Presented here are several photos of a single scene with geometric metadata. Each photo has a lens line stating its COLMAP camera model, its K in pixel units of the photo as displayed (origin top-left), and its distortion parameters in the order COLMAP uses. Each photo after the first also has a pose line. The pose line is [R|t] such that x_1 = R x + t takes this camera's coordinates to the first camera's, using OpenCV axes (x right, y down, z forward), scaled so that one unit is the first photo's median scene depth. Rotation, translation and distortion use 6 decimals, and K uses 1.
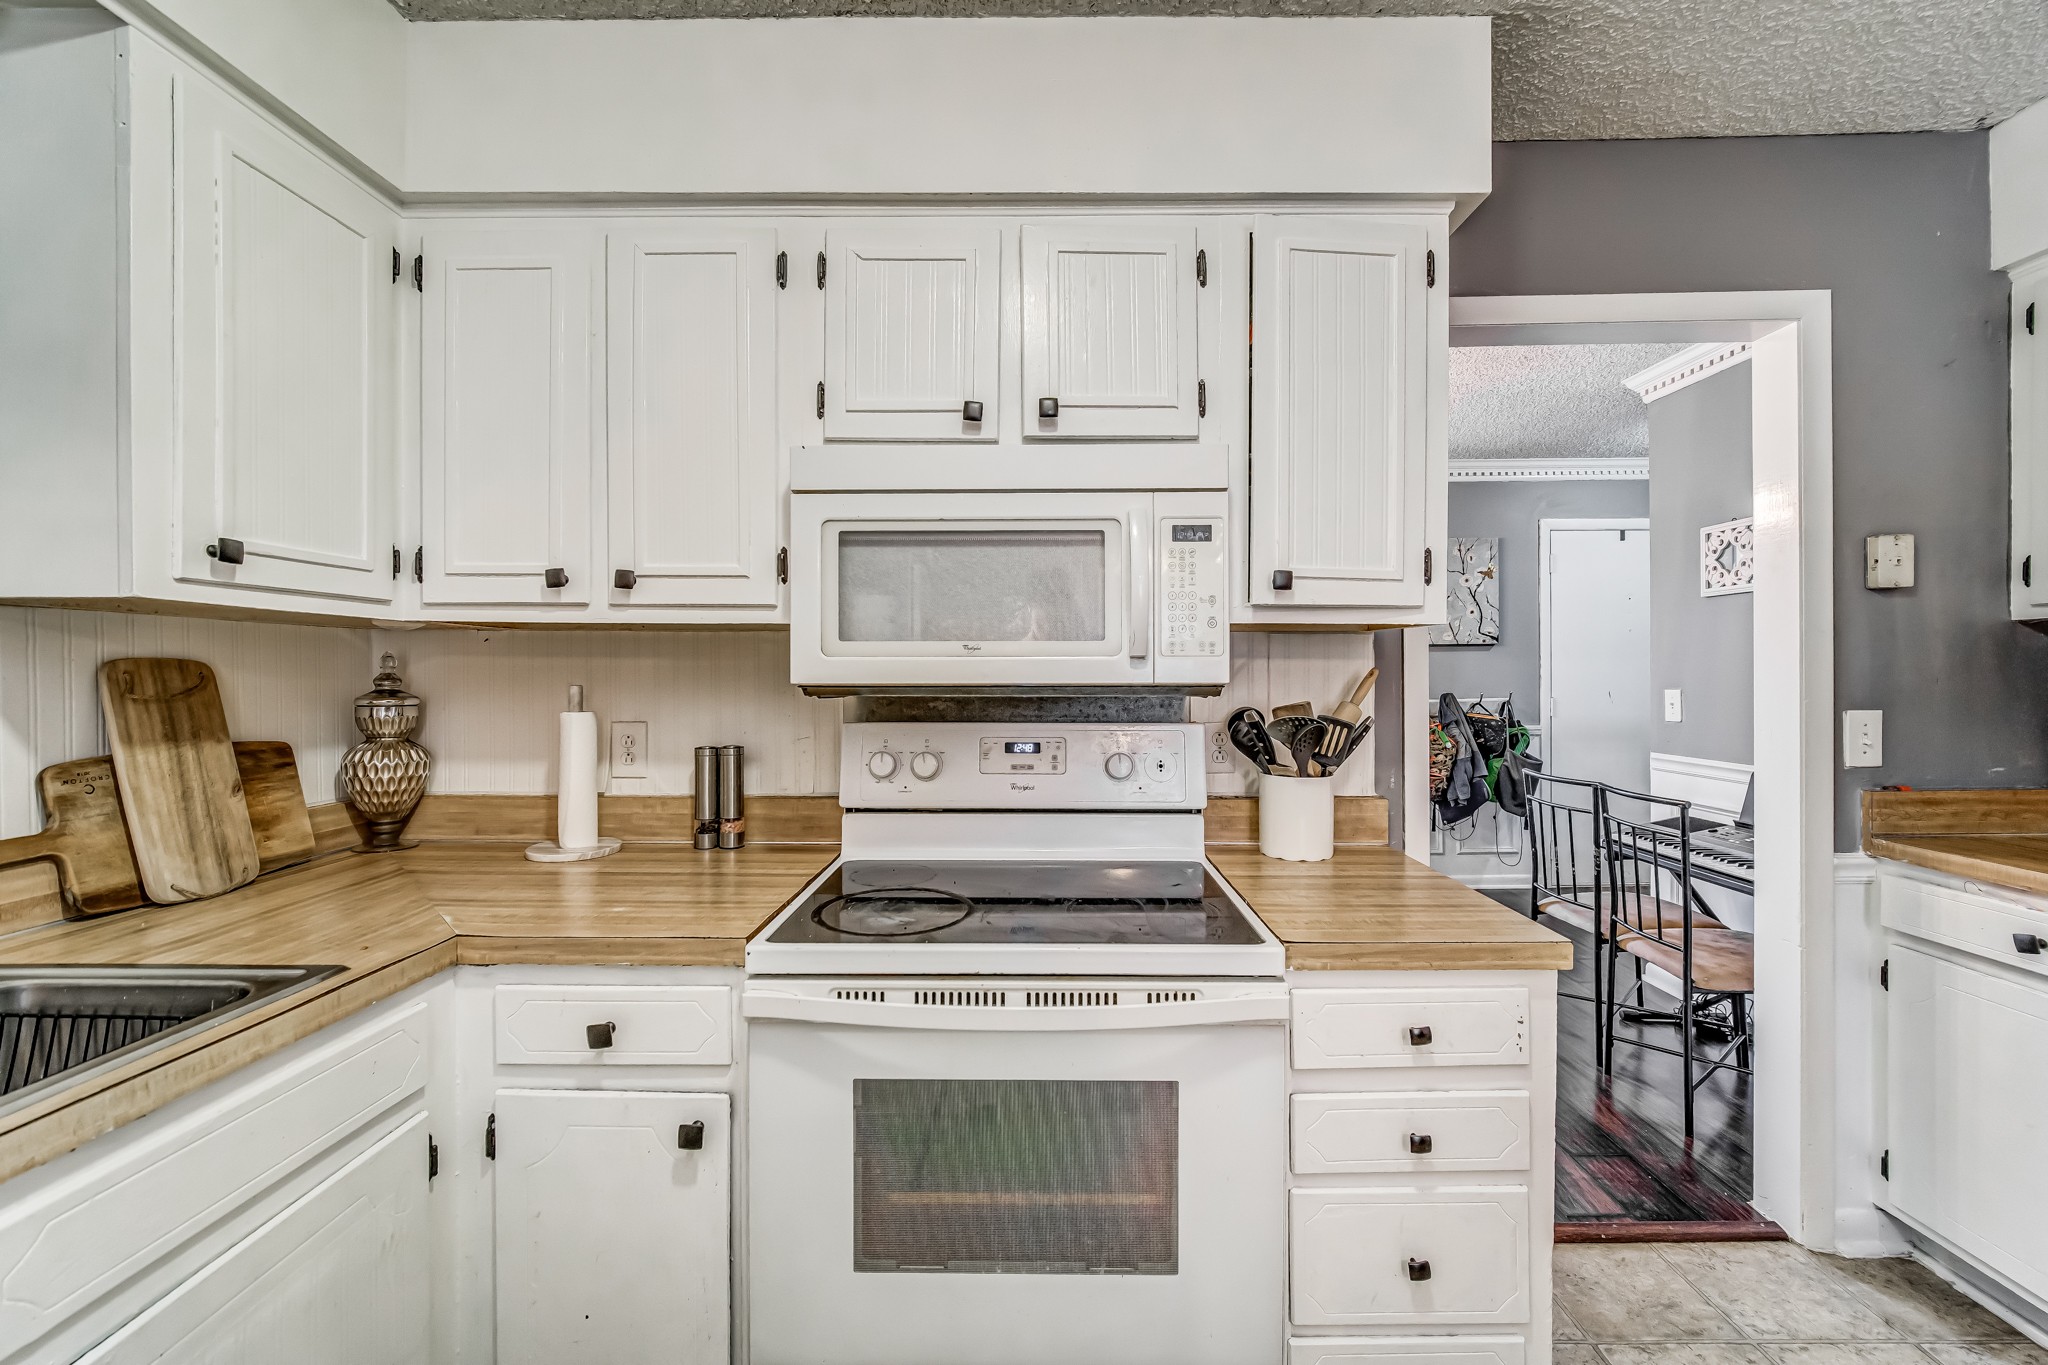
lens RADIAL K [[815.7, 0, 1033.6], [0, 815.7, 677.7], [0, 0, 1]] dist [-0.003593, -0.000338]
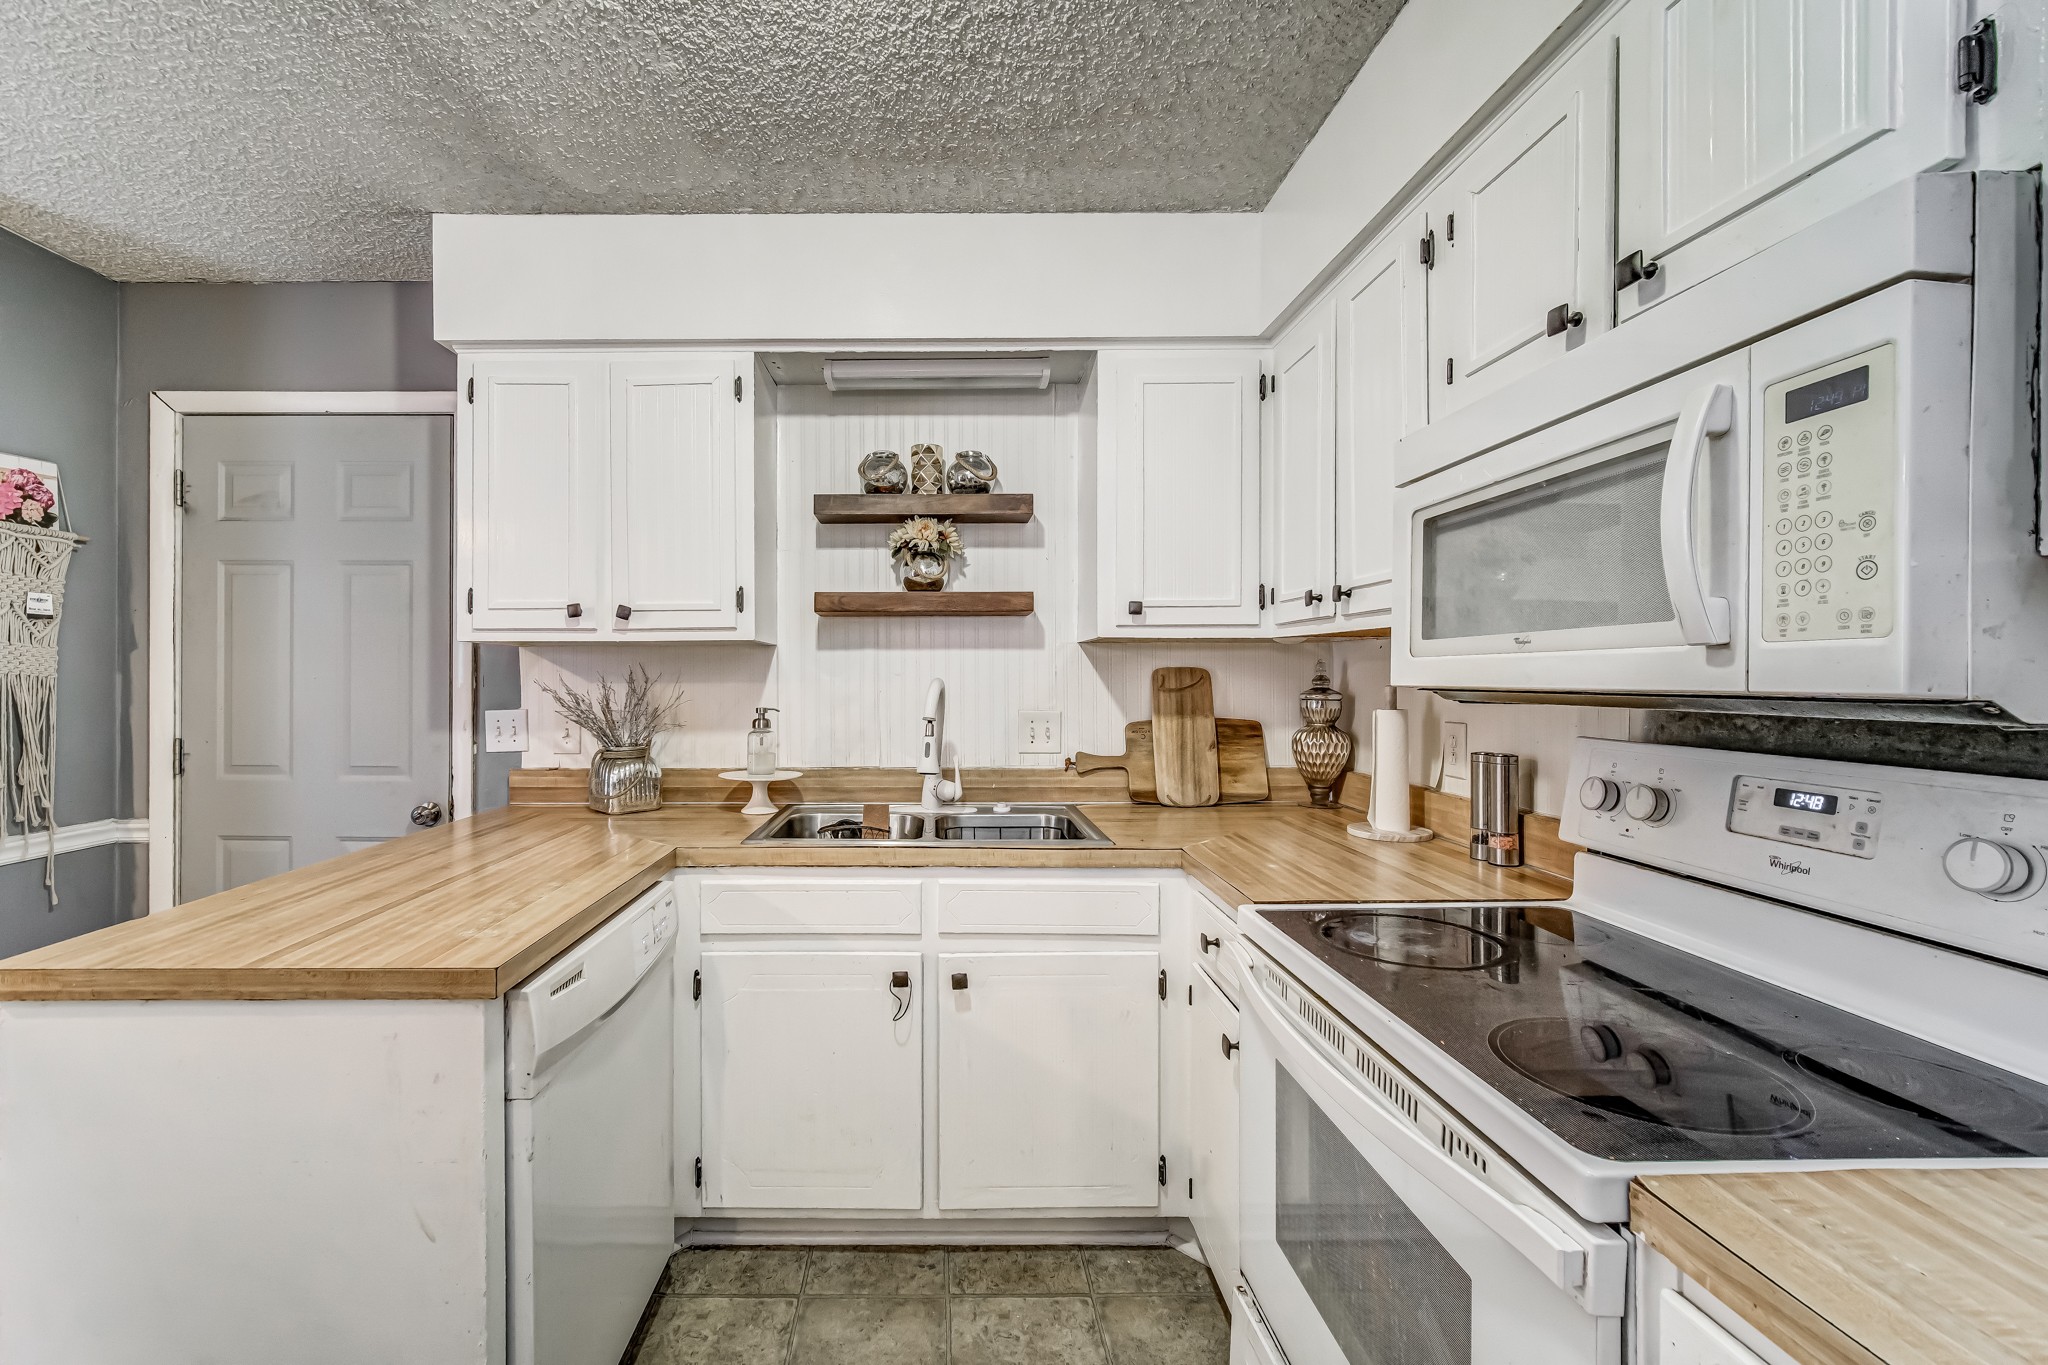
lens RADIAL K [[842.7, 0, 945.8], [0, 842.7, 677.7], [0, 0, 1]] dist [-0.001151, -0.000062]
pose [[0.011026, 0.001476, -0.999938, 0.660848], [-0.003293, 0.999994, 0.001440, -0.001913], [0.999934, 0.003277, 0.011031, 0.422023]]
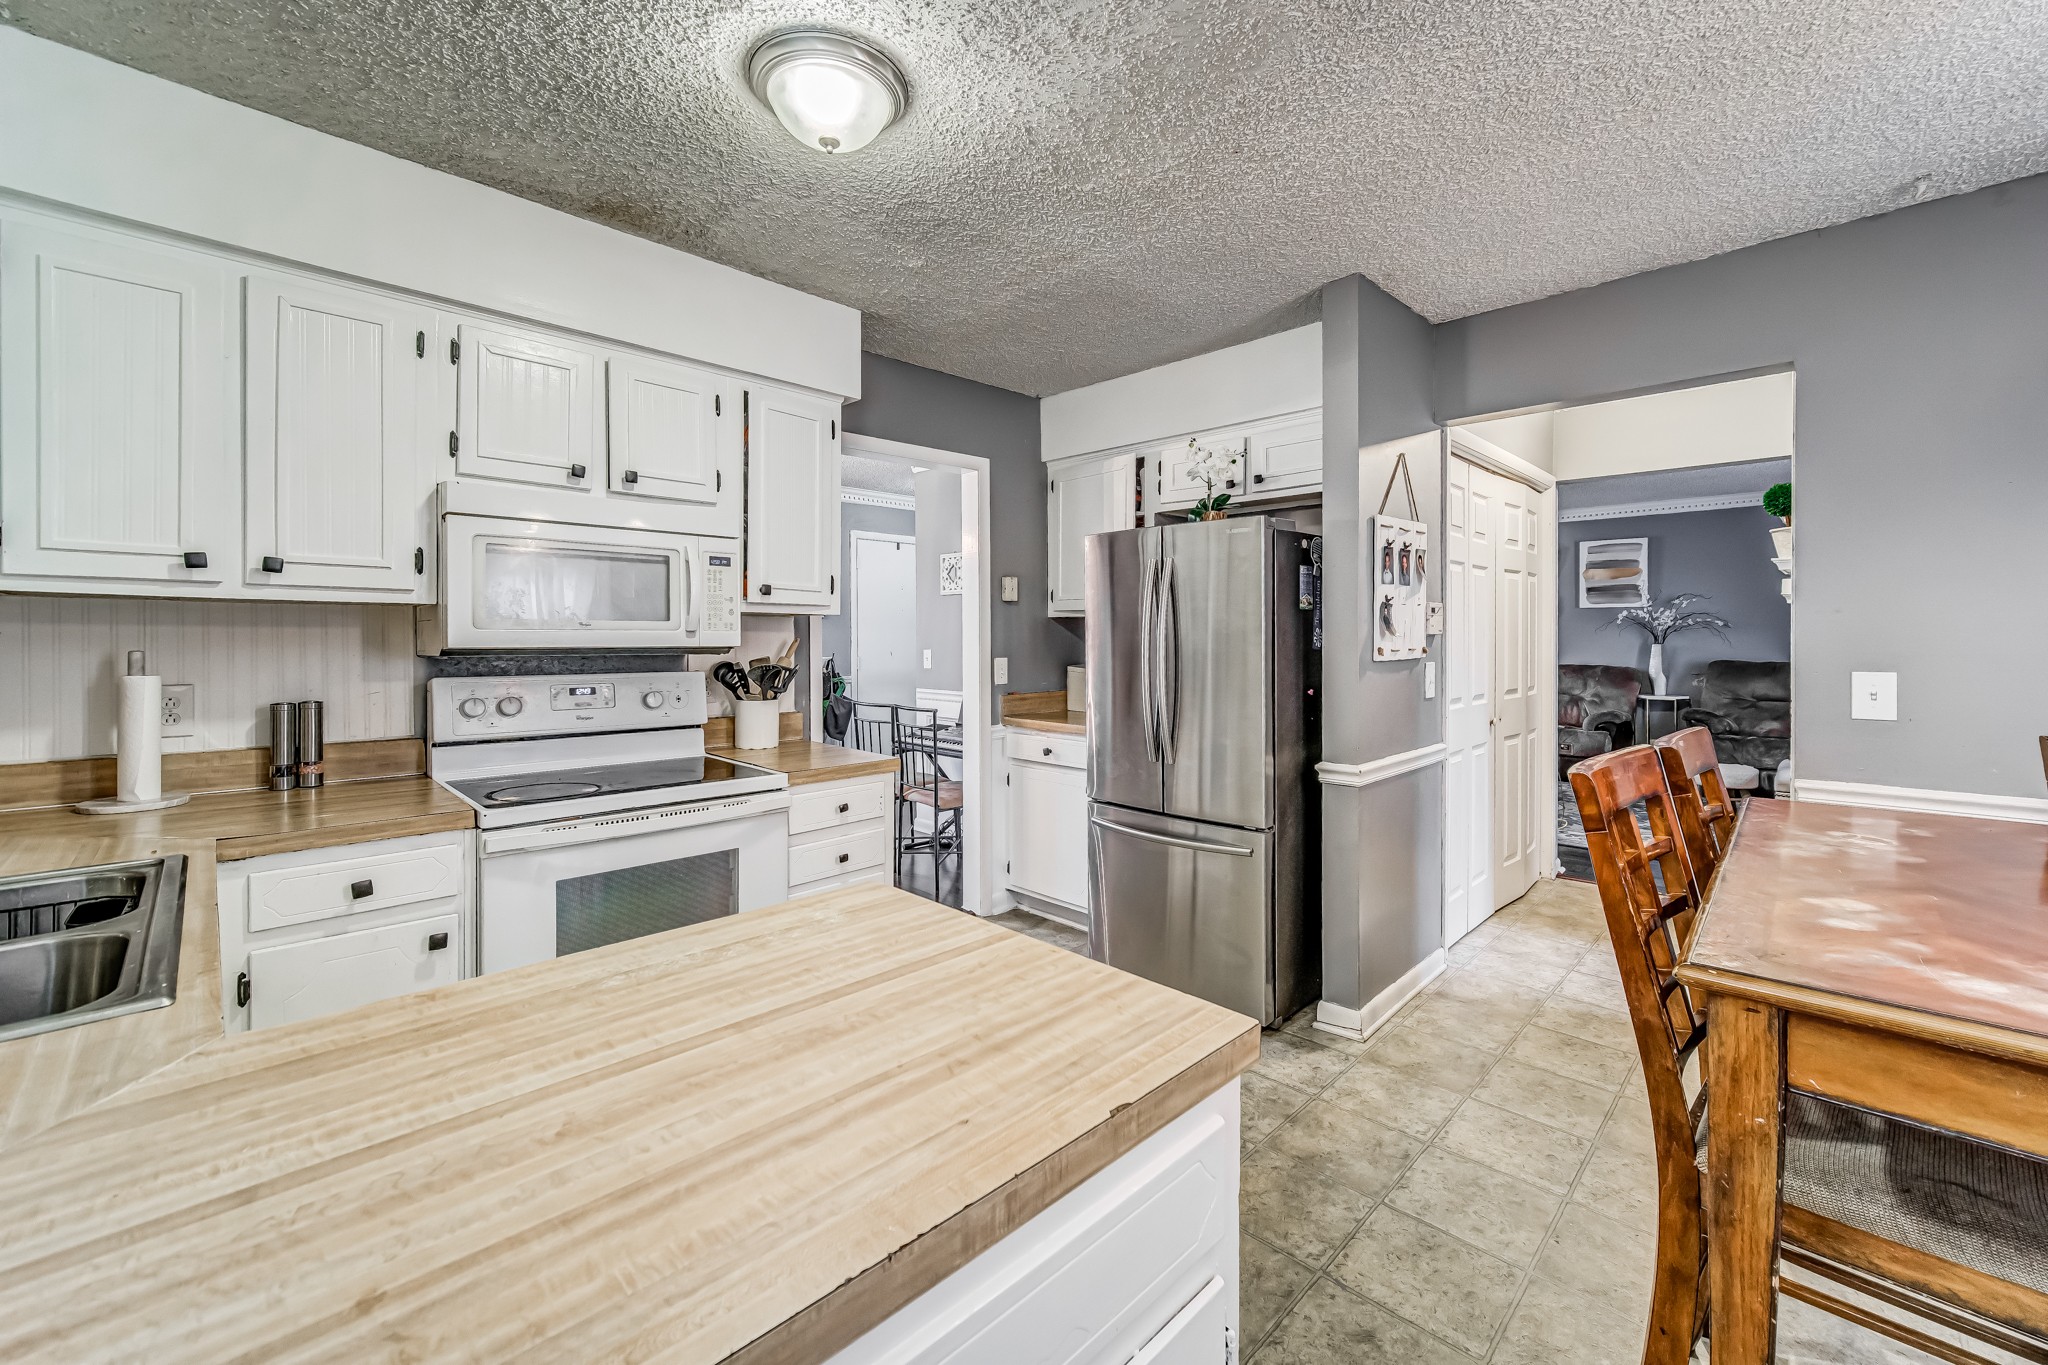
lens RADIAL K [[826.7, 0, 1024.1], [0, 826.7, 641.2], [0, 0, 1]] dist [0.000929, 0.000318]
pose [[0.702518, -0.000398, 0.711665, -0.577849], [0.001042, 0.999999, -0.000470, -0.002635], [-0.711665, 0.001072, 0.702518, -0.681526]]
